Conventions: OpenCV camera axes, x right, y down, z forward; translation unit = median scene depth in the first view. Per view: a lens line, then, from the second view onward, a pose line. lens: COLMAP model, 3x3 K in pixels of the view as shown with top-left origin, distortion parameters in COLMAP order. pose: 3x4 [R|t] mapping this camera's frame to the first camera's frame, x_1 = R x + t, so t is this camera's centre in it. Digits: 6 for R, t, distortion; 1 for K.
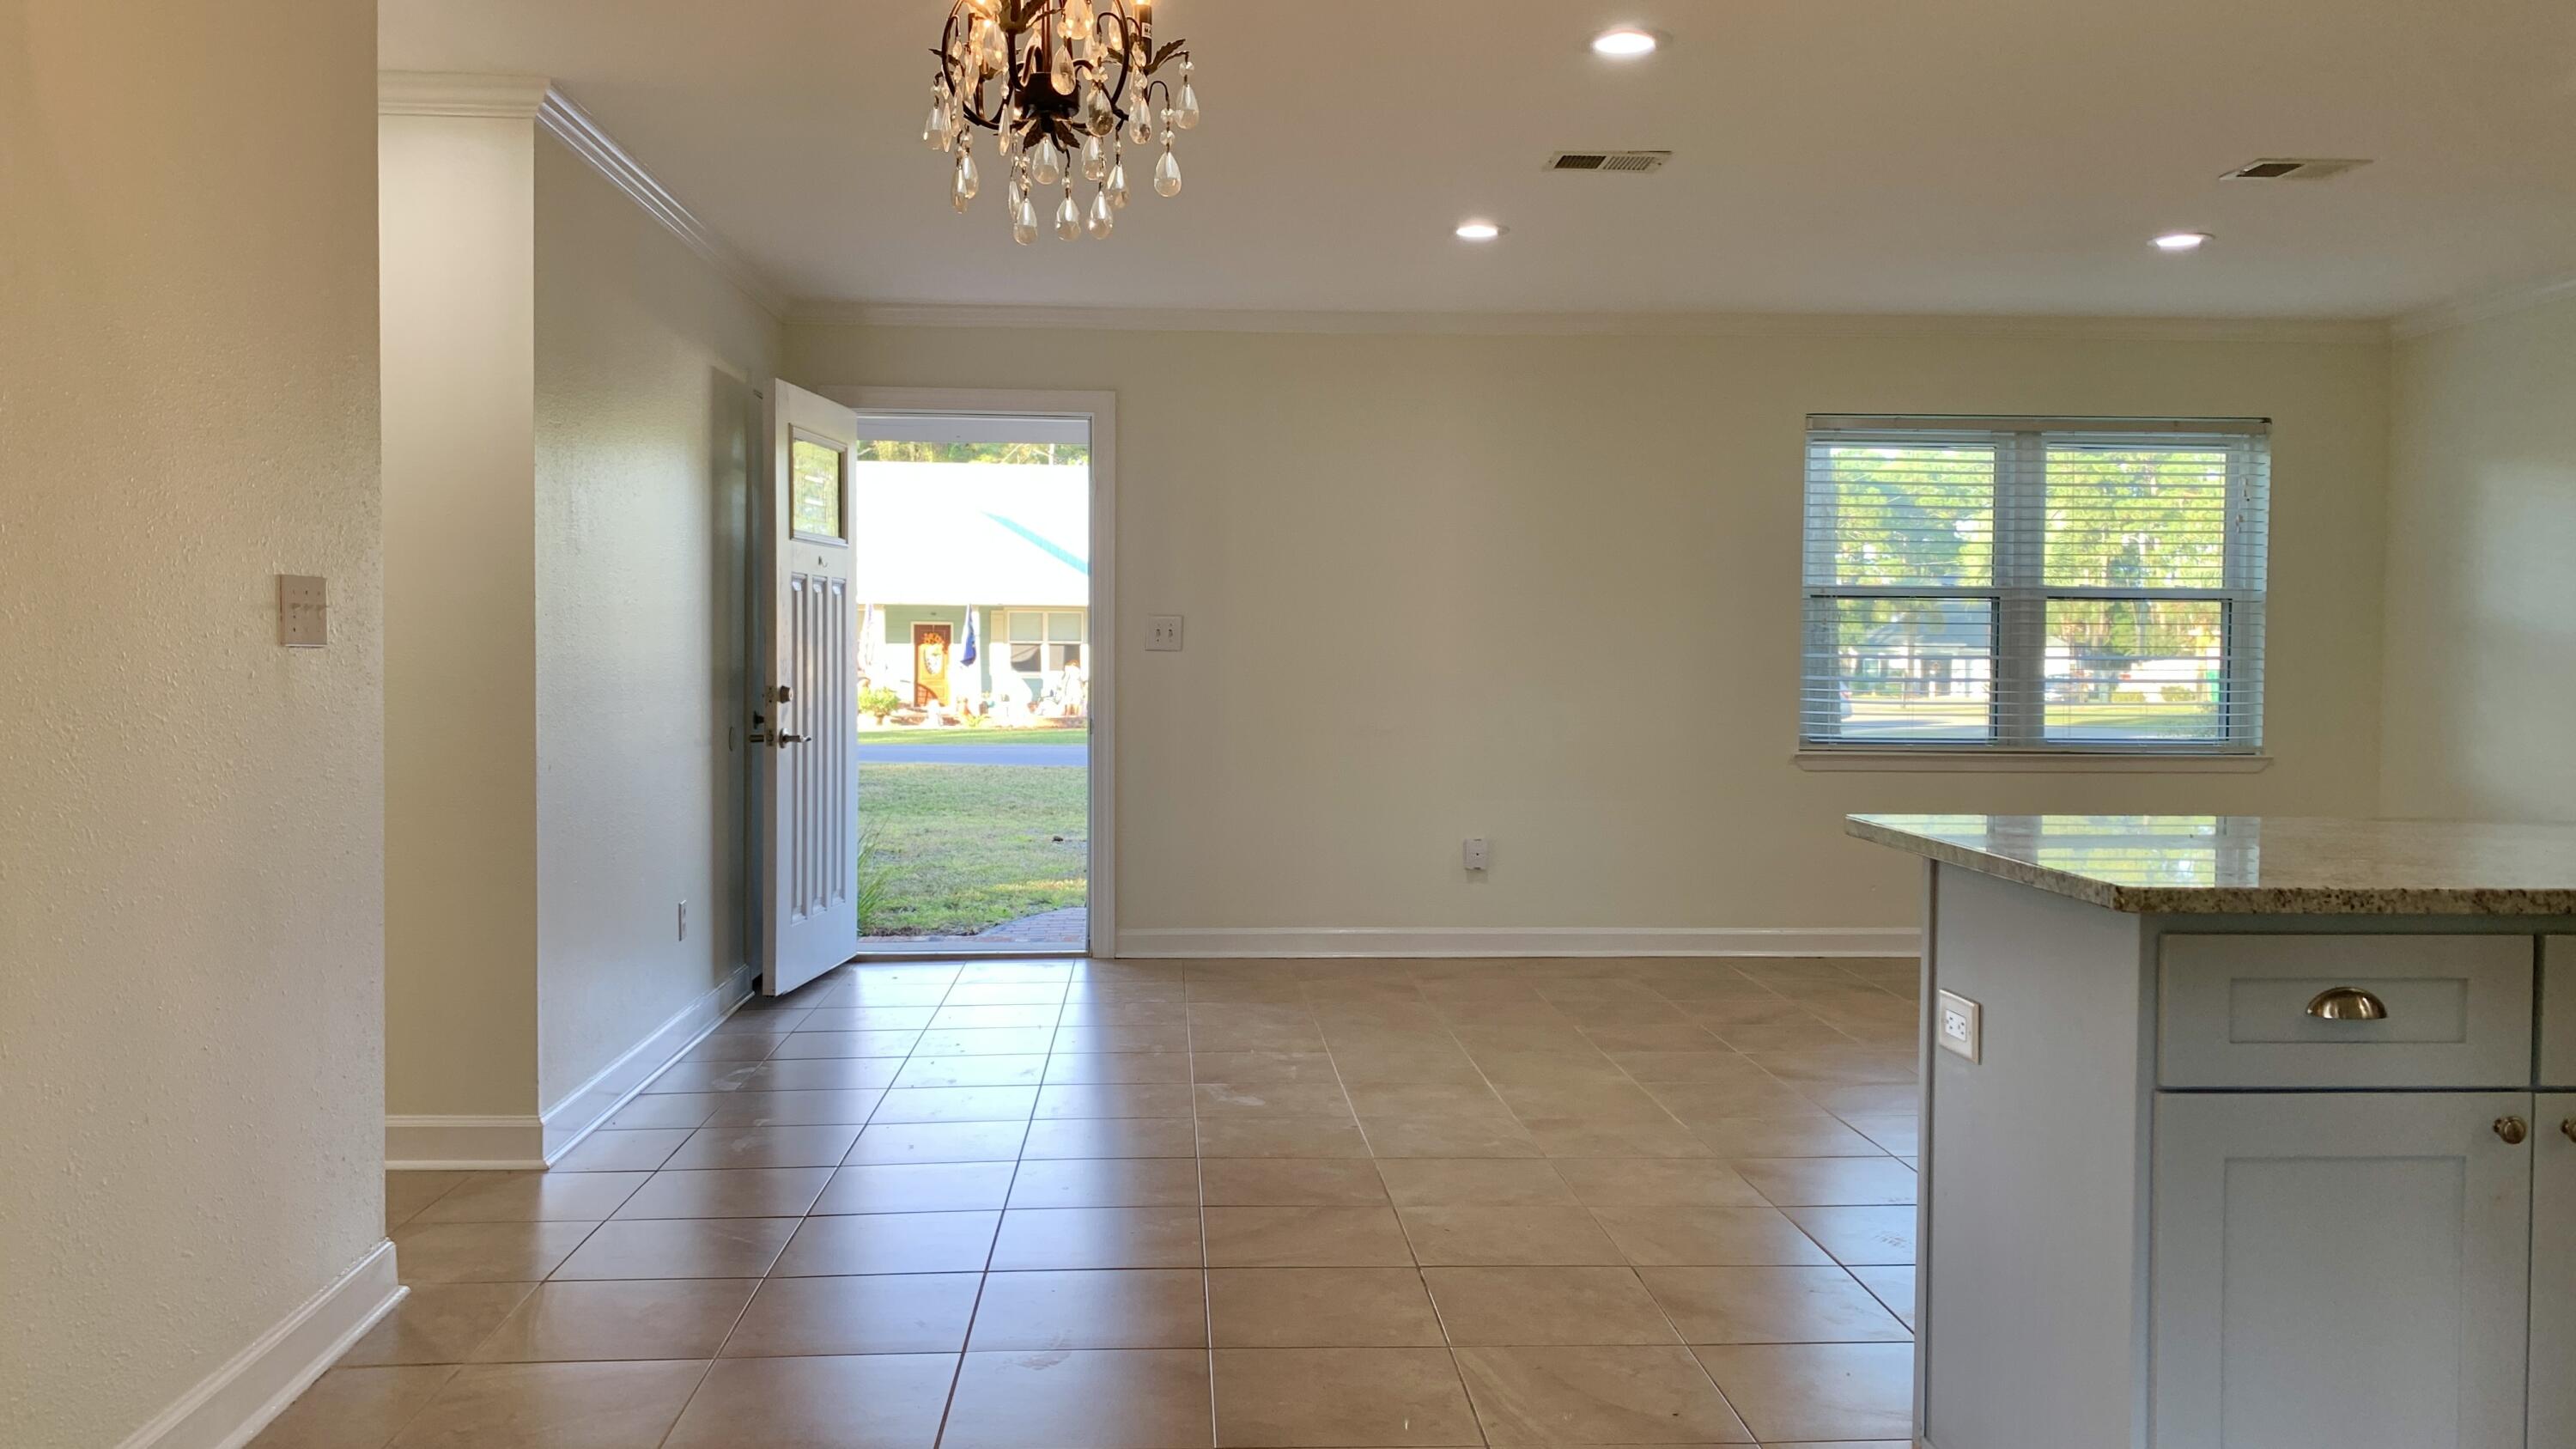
lens RADIAL K [[1962.1, 0, 1288.2], [0, 1962.1, 707.5], [0, 0, 1]] dist [0.066534, -0.088769]
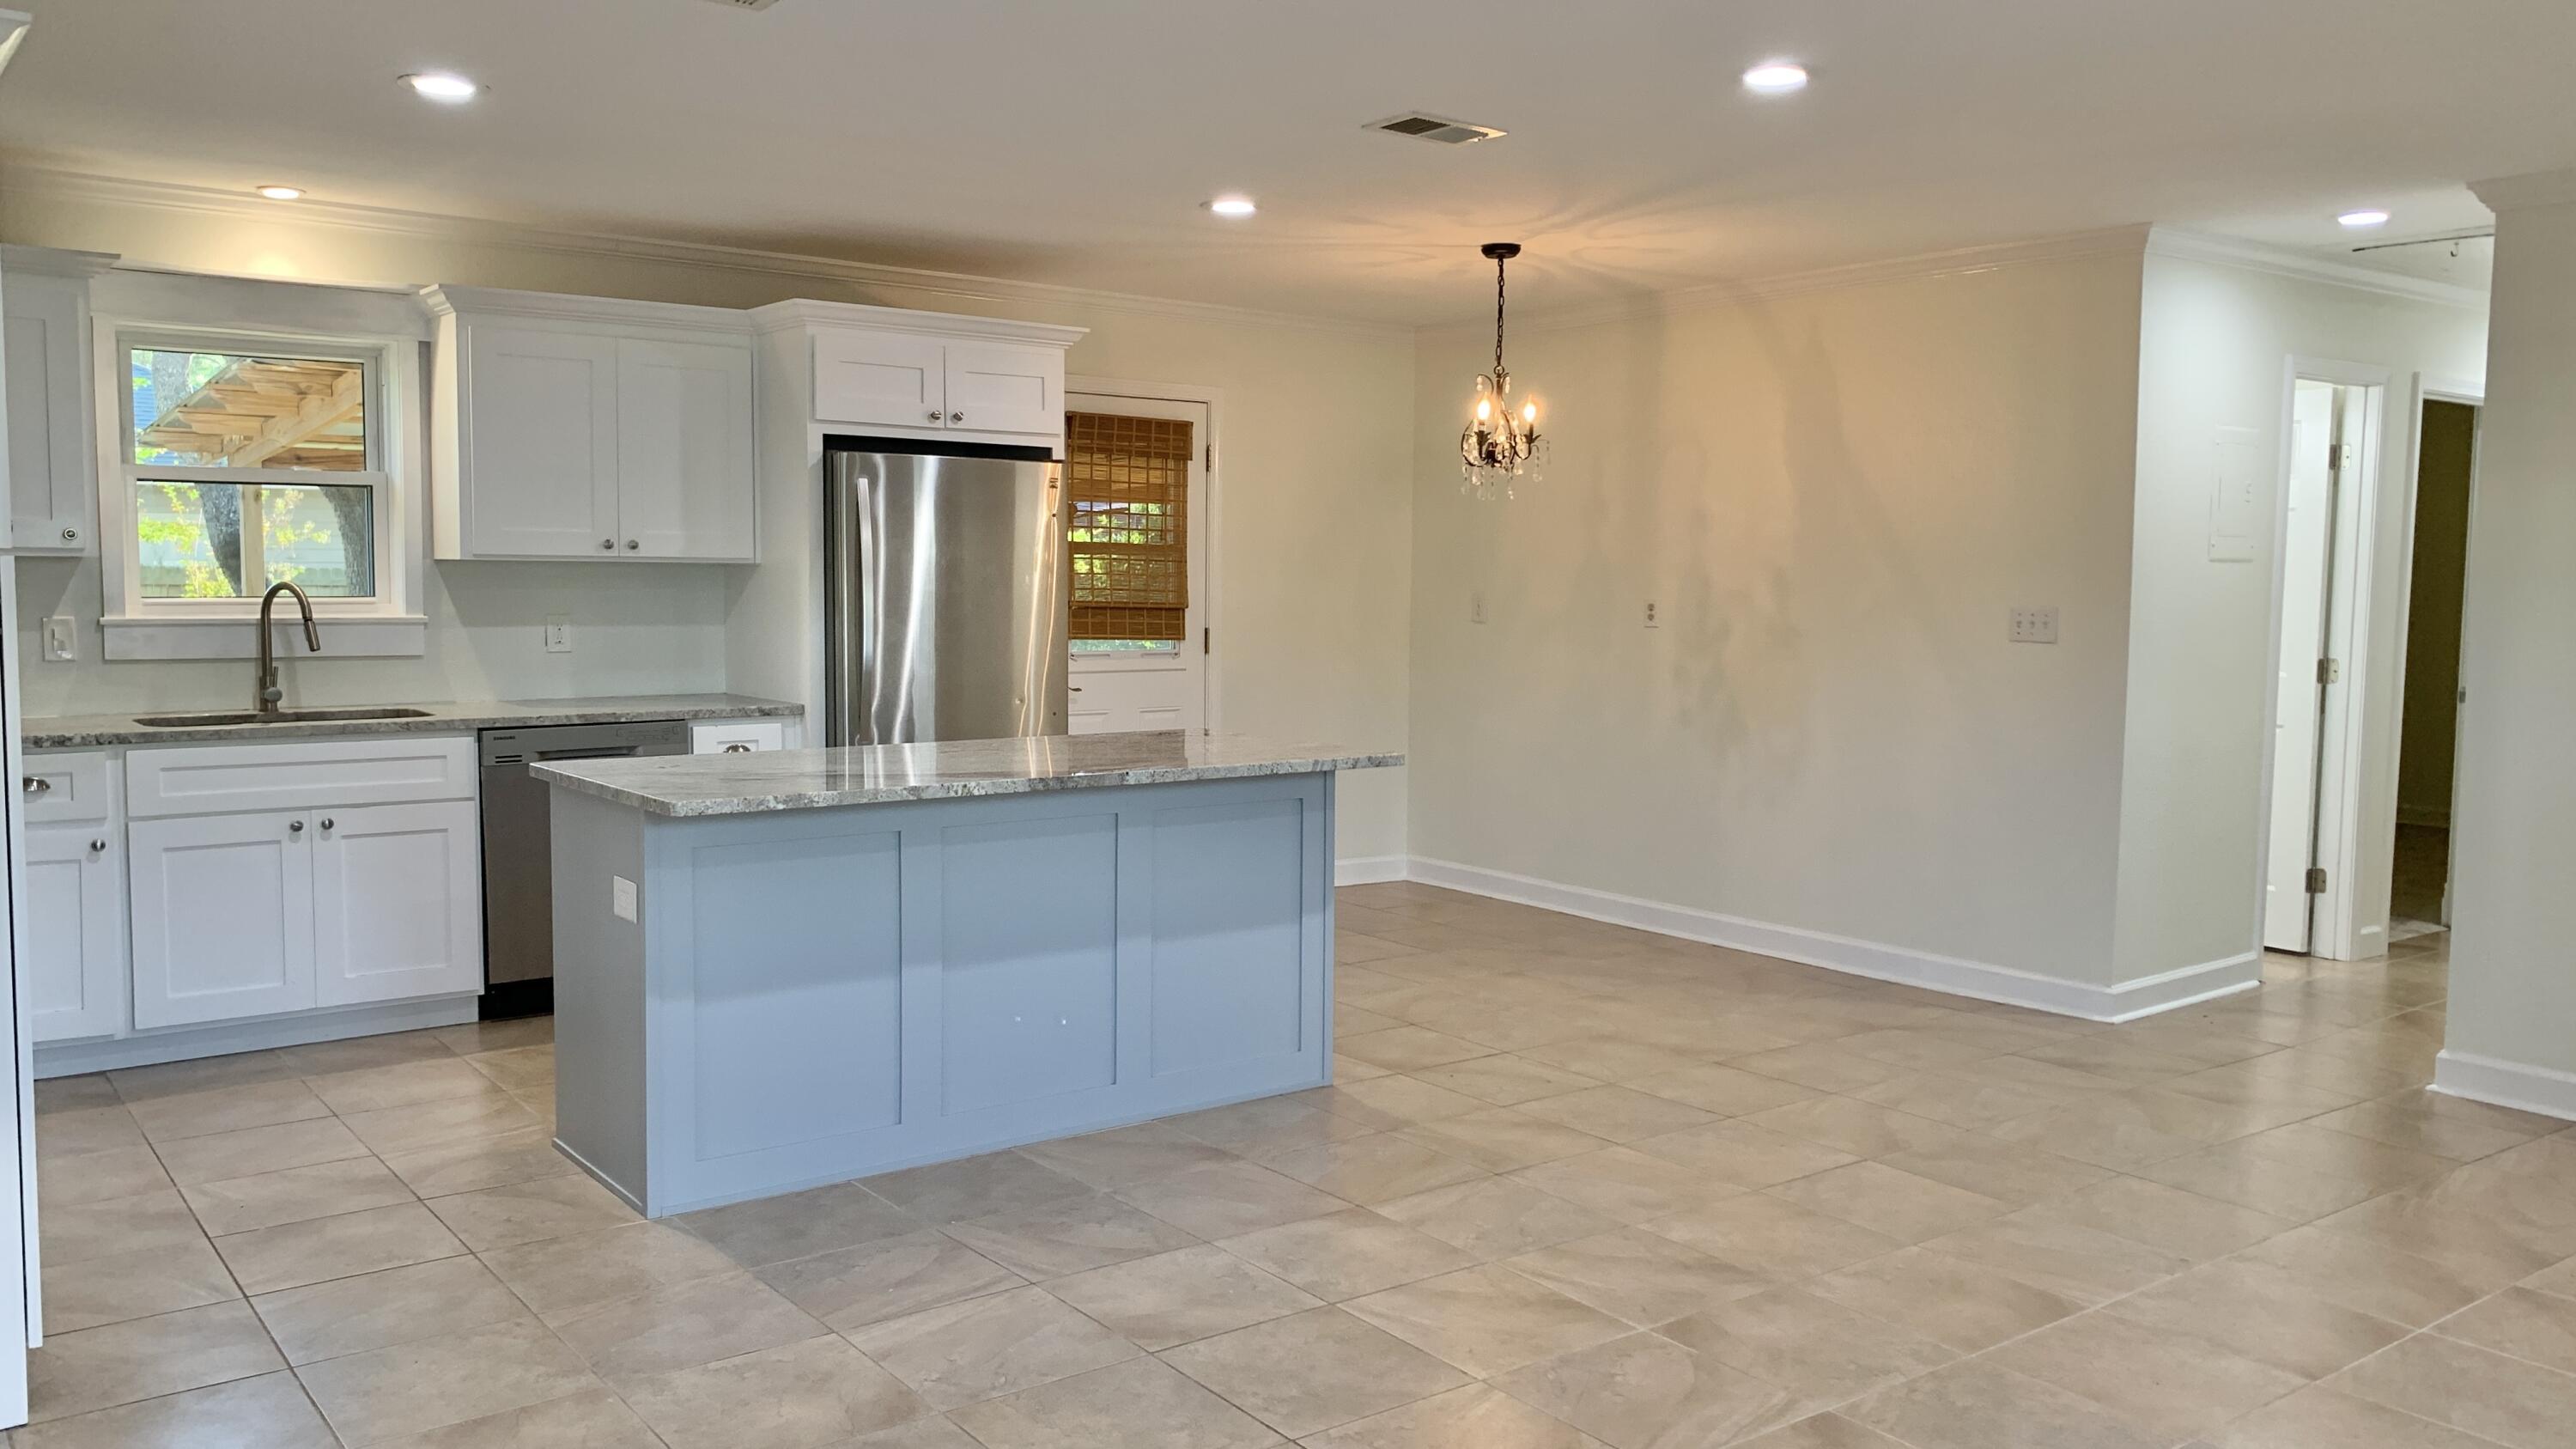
lens RADIAL K [[1962.1, 0, 1266.2], [0, 1962.1, 721.6], [0, 0, 1]] dist [0.066534, -0.088769]
pose [[-0.833364, 0.029404, -0.551941, 0.511215], [-0.033150, 0.994127, 0.103014, -0.052644], [0.551729, 0.104145, -0.827496, 0.921125]]
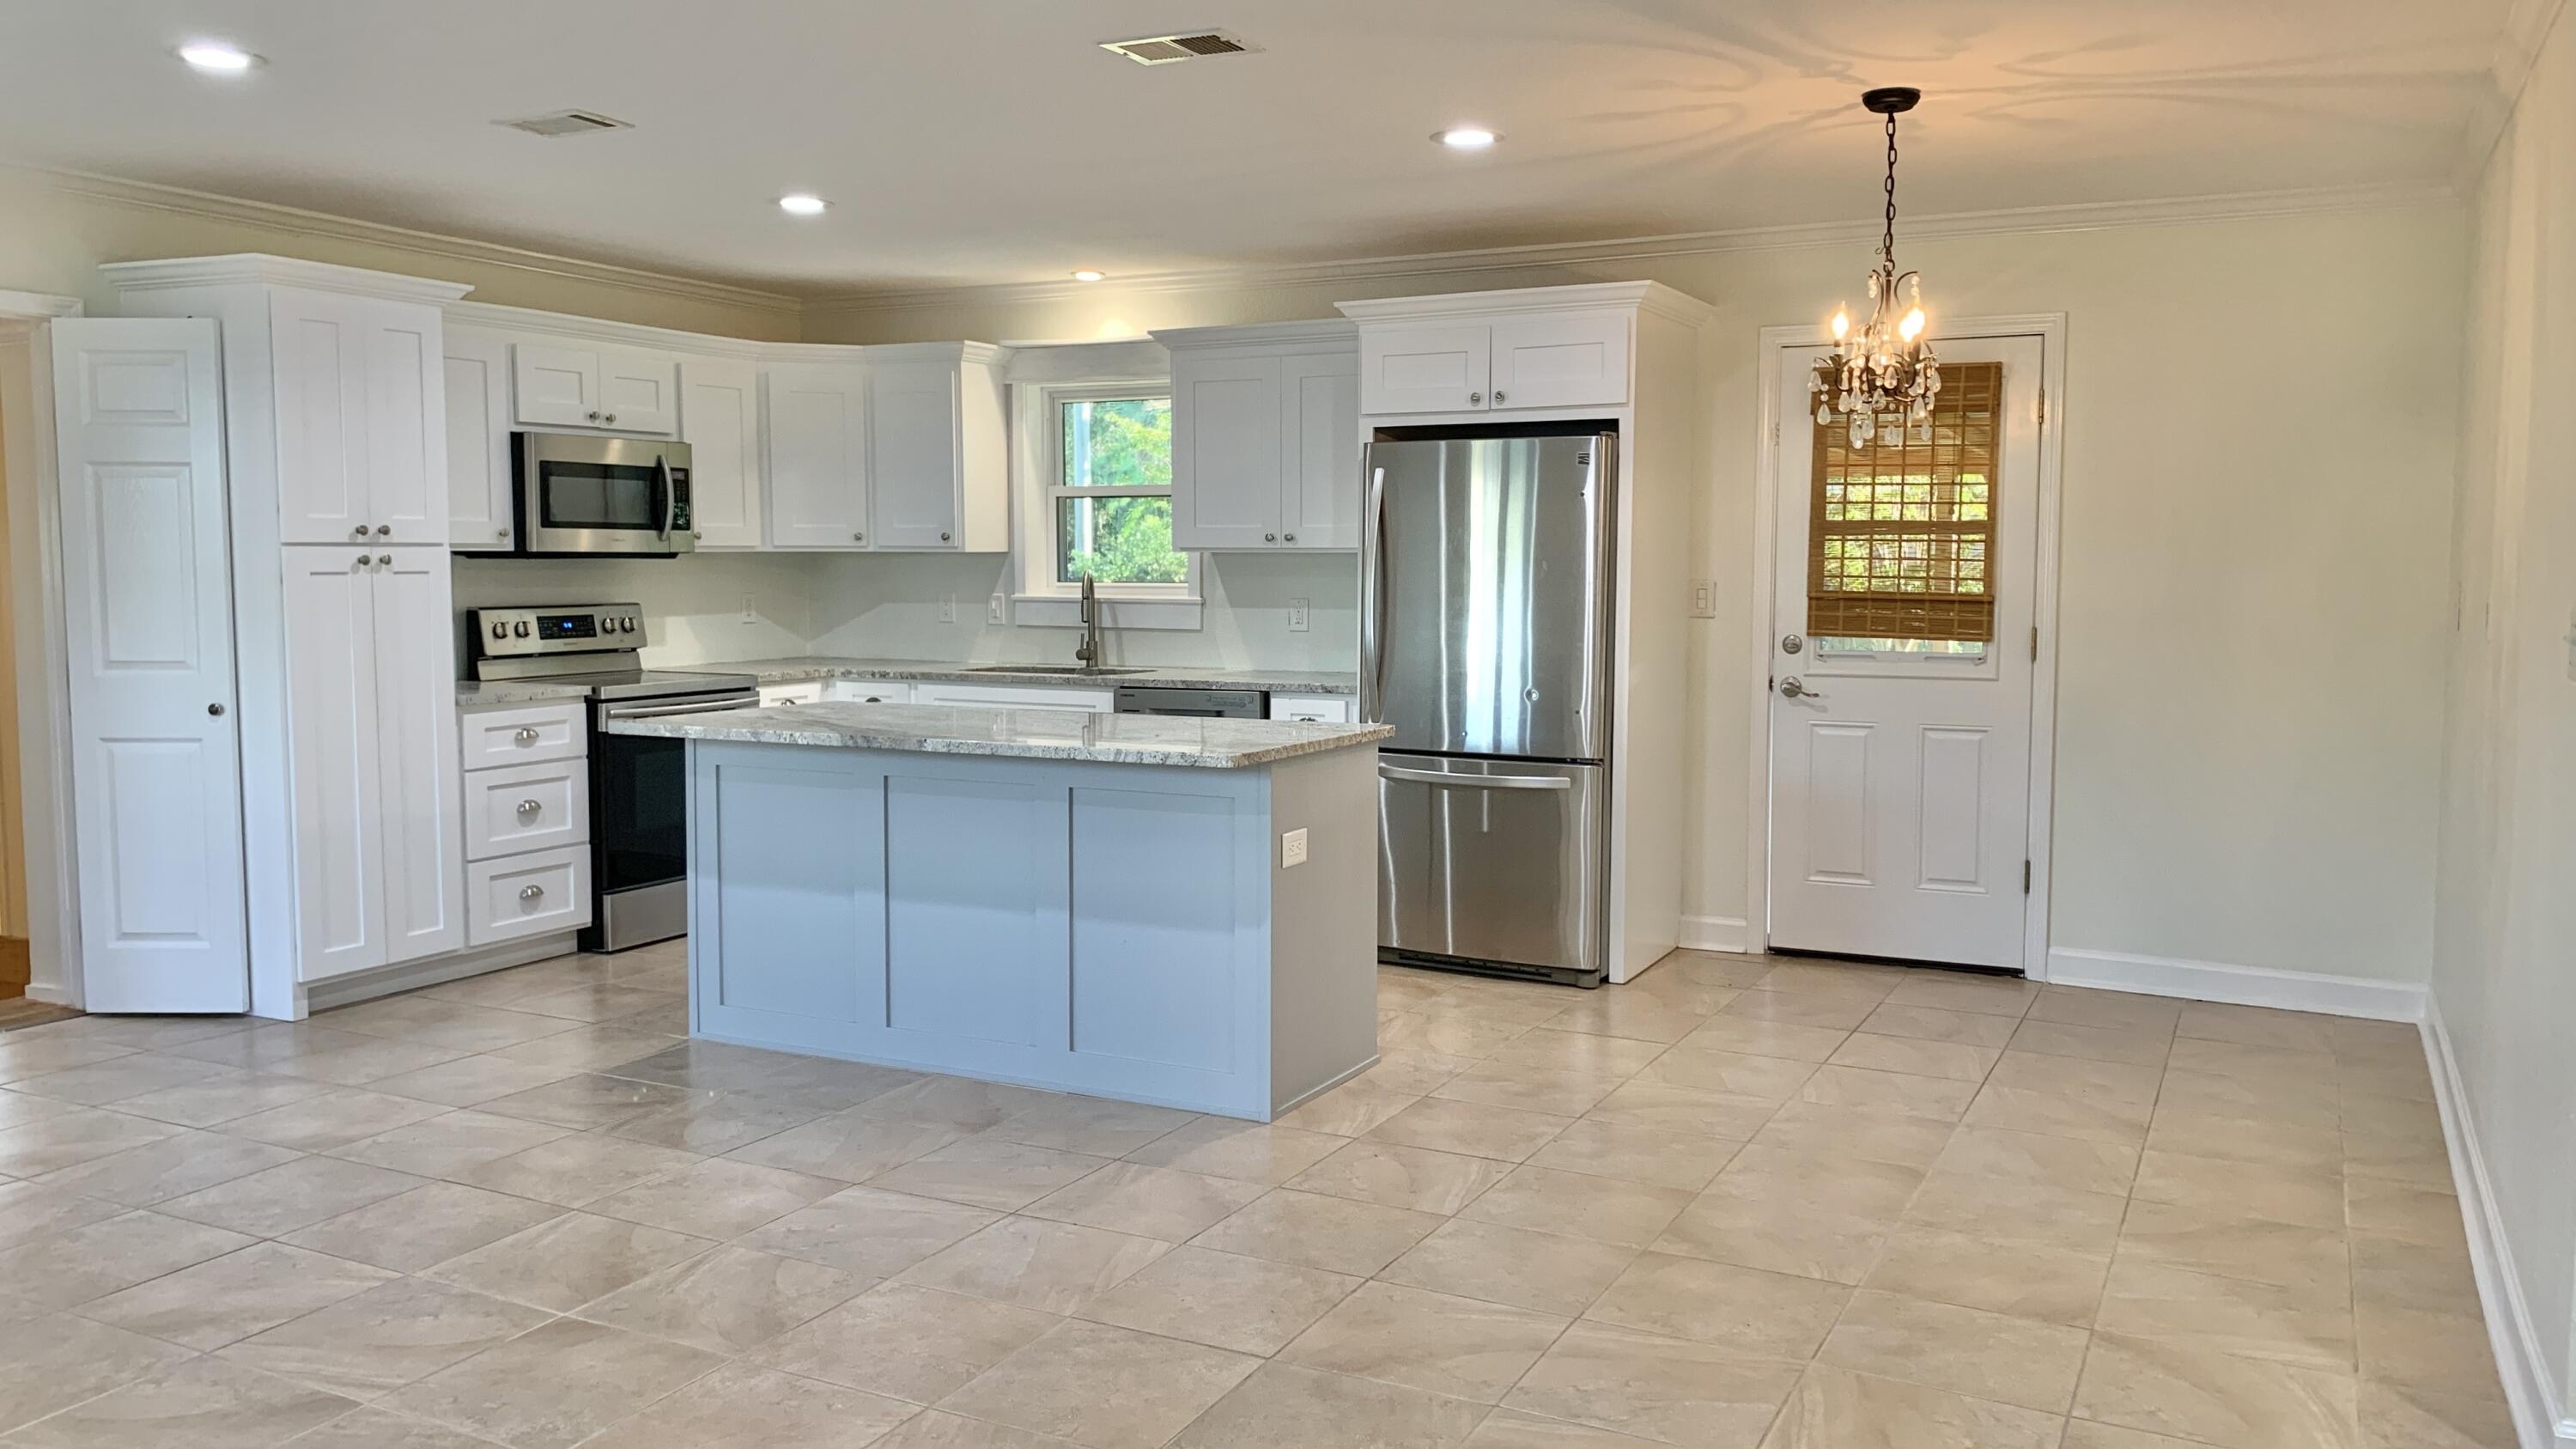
lens RADIAL K [[1962.1, 0, 1261.5], [0, 1962.1, 711.0], [0, 0, 1]] dist [0.066534, -0.088769]
pose [[-0.855810, -0.046622, 0.515186, -0.185511], [0.011825, 0.993907, 0.109587, -0.052338], [-0.517156, 0.099878, -0.850044, 0.891493]]
